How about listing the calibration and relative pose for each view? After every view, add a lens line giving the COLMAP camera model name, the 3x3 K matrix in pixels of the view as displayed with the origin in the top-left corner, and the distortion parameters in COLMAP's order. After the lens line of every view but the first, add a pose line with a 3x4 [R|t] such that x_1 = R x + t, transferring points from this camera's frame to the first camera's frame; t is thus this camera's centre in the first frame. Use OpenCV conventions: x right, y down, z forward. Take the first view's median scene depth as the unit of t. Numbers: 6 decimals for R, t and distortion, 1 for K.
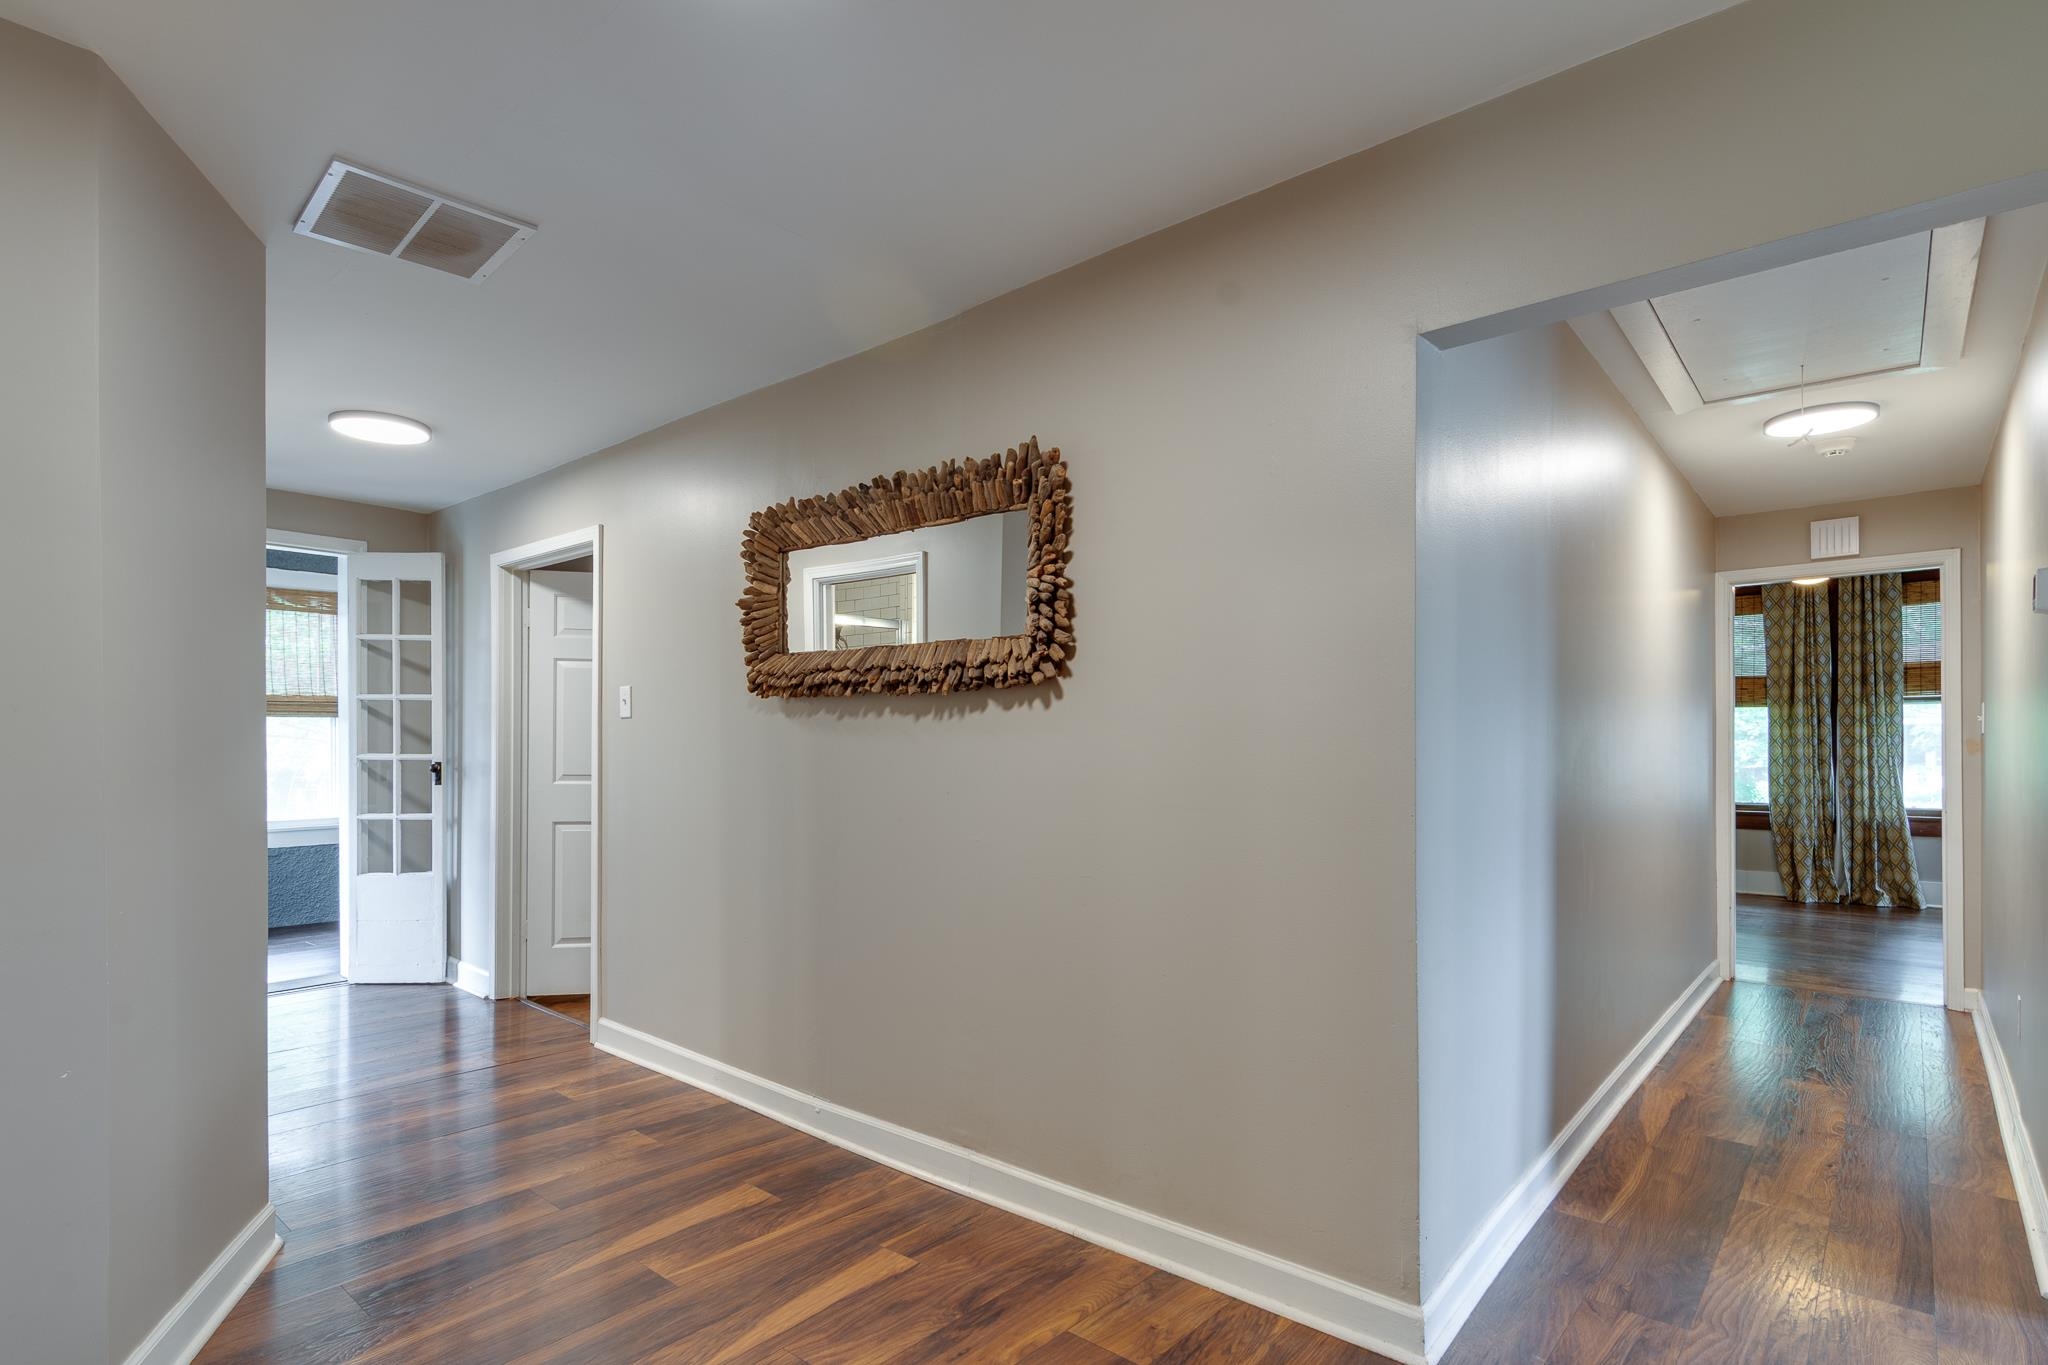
lens RADIAL K [[1037.5, 0, 1023.6], [0, 1037.5, 746.0], [0, 0, 1]] dist [-0.001875, 0.000010]
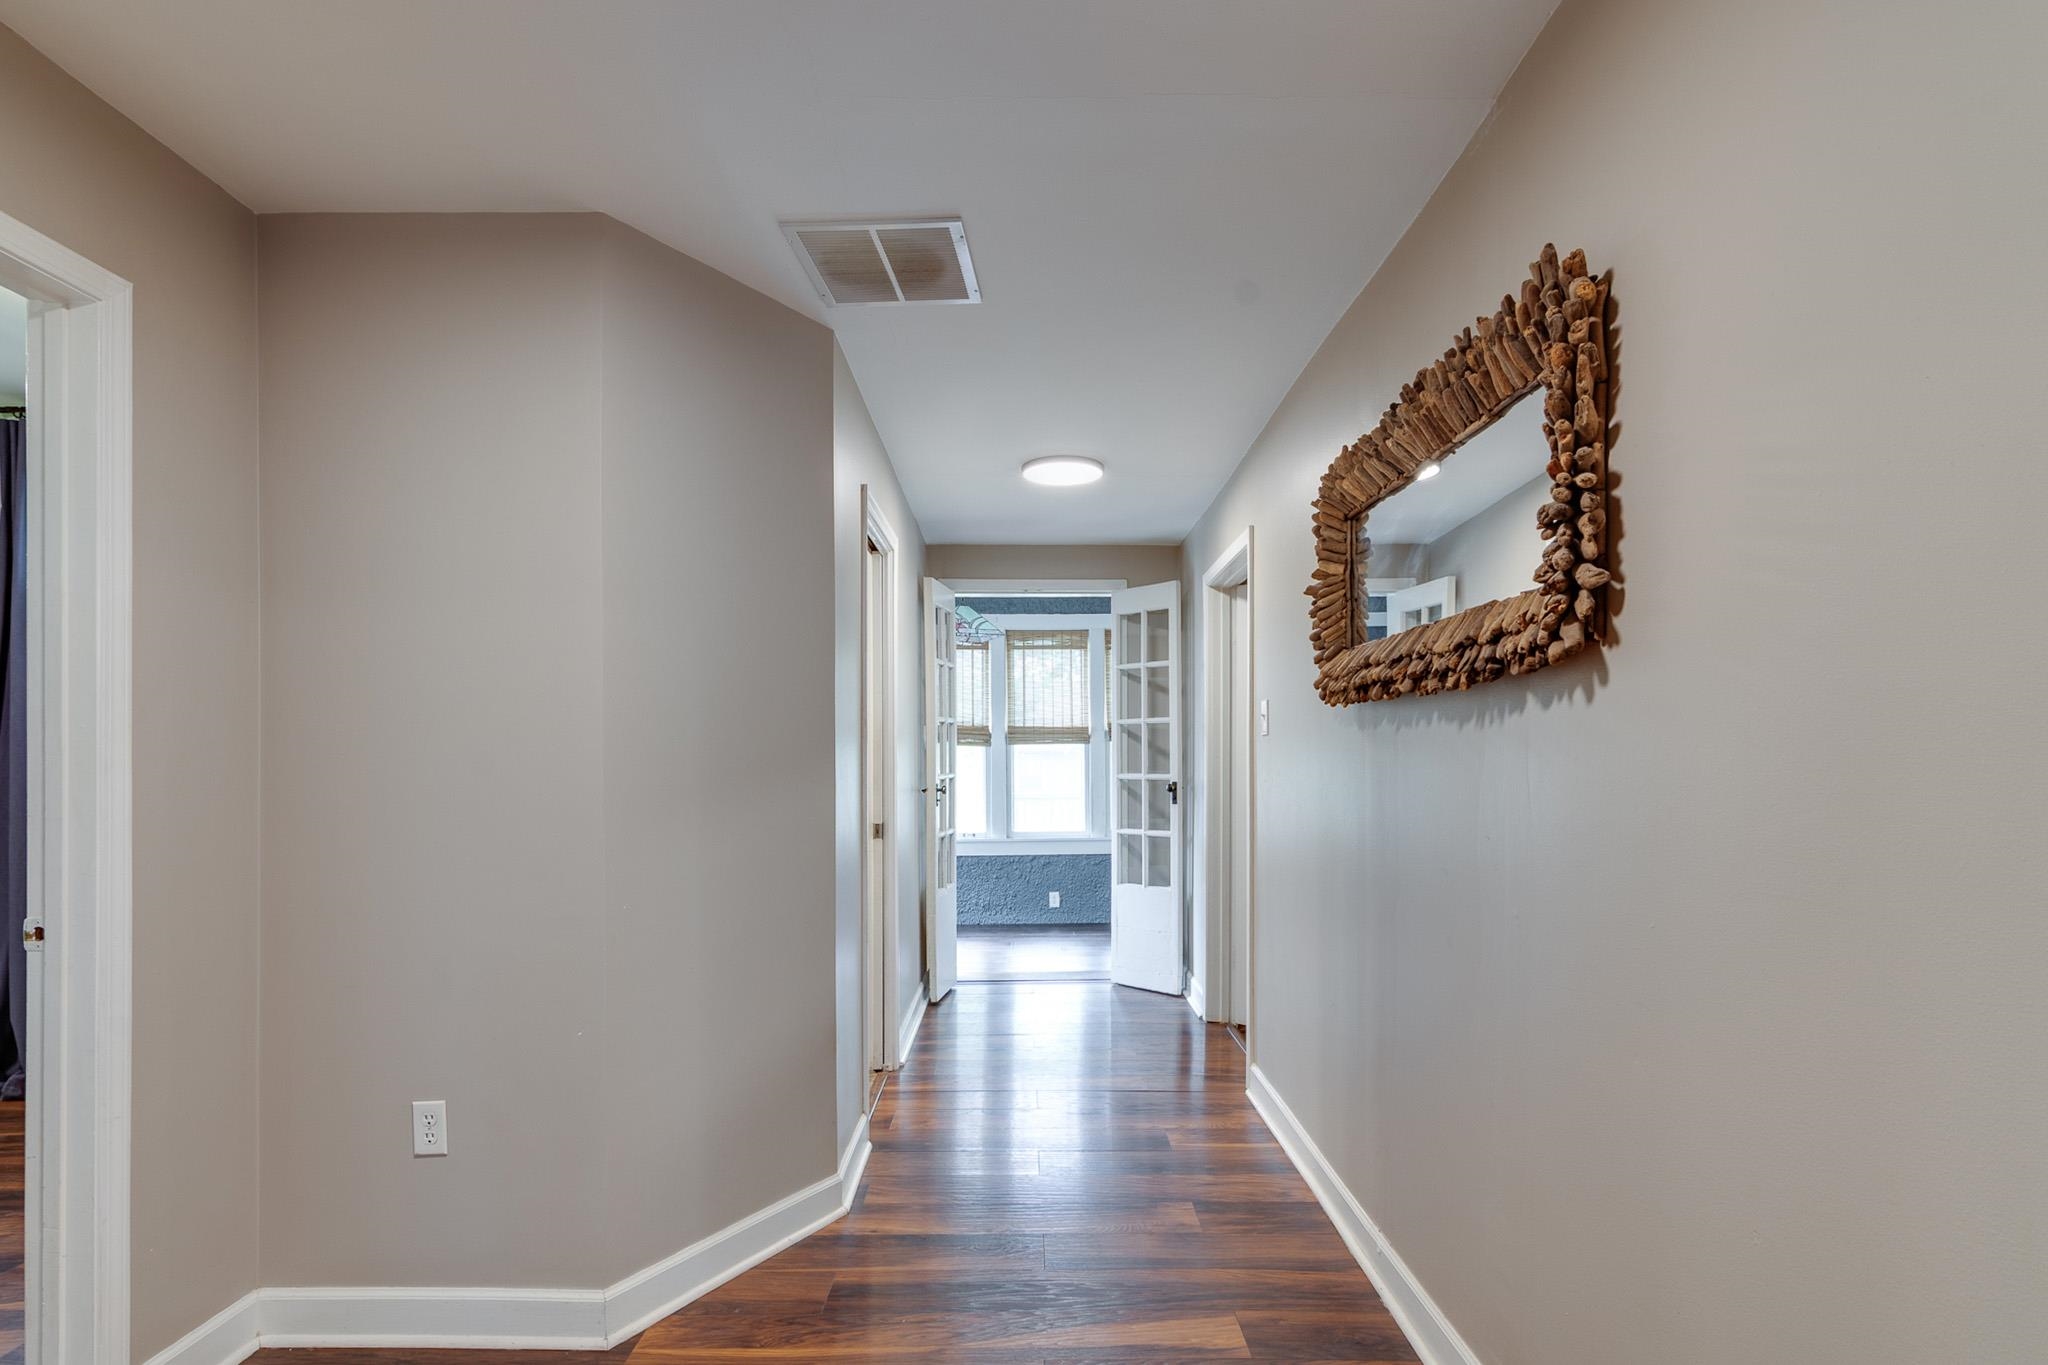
lens RADIAL K [[1055.2, 0, 1029.2], [0, 1055.2, 756.0], [0, 0, 1]] dist [0.001473, -0.000038]
pose [[0.656605, -0.008457, -0.754187, 0.208018], [0.001994, 0.999953, -0.009477, -0.000962], [0.754232, 0.004719, 0.656591, 0.295674]]
